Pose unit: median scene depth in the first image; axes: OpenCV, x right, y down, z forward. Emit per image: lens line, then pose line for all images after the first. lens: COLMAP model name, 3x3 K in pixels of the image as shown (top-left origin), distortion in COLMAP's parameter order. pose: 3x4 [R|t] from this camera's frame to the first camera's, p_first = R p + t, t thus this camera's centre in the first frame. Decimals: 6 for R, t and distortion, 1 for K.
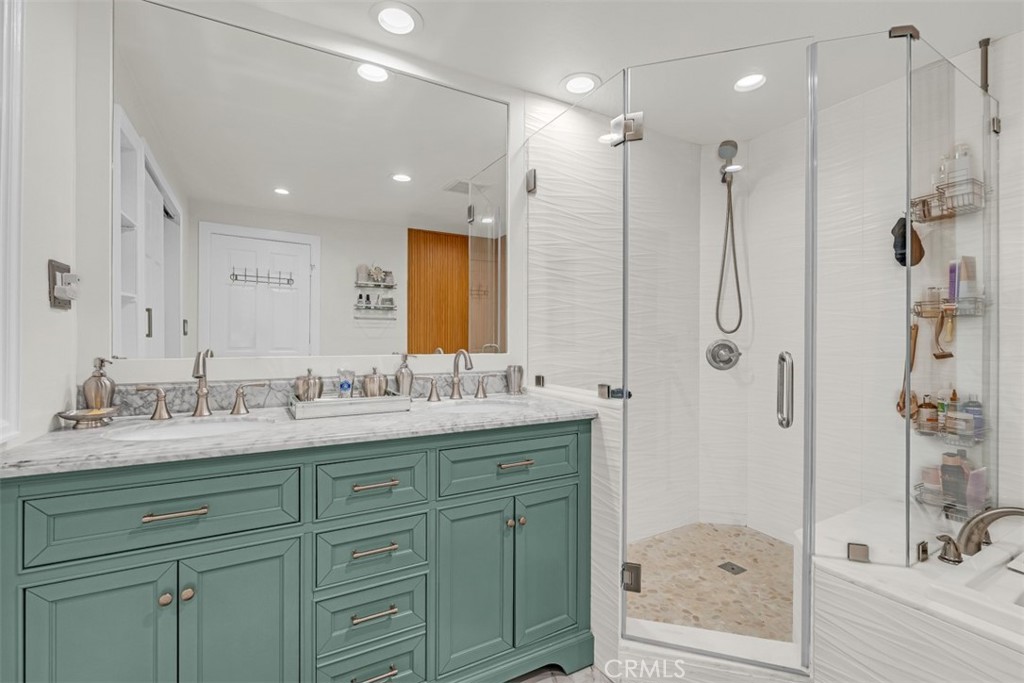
lens RADIAL K [[454.9, 0, 510.7], [0, 454.9, 336.4], [0, 0, 1]] dist [-0.003689, 0.000218]
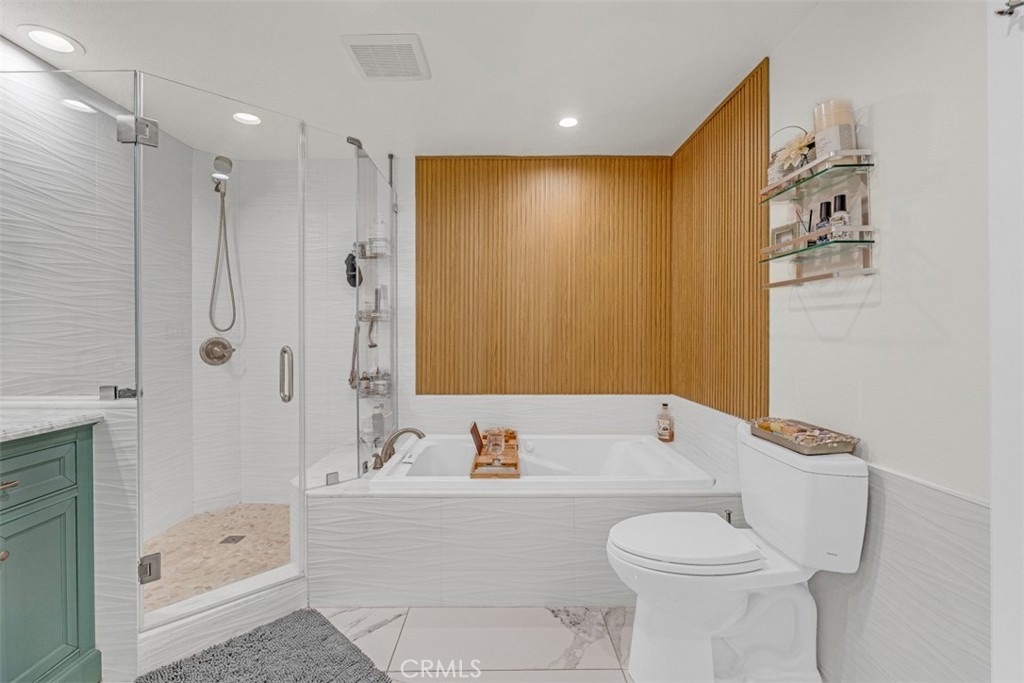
lens RADIAL K [[454.9, 0, 510.7], [0, 454.9, 336.4], [0, 0, 1]] dist [-0.003689, 0.000218]
pose [[0.480871, -0.010372, 0.876730, -0.203955], [0.003415, 0.999945, 0.009956, -0.004619], [-0.876785, -0.001794, 0.480880, -0.184056]]
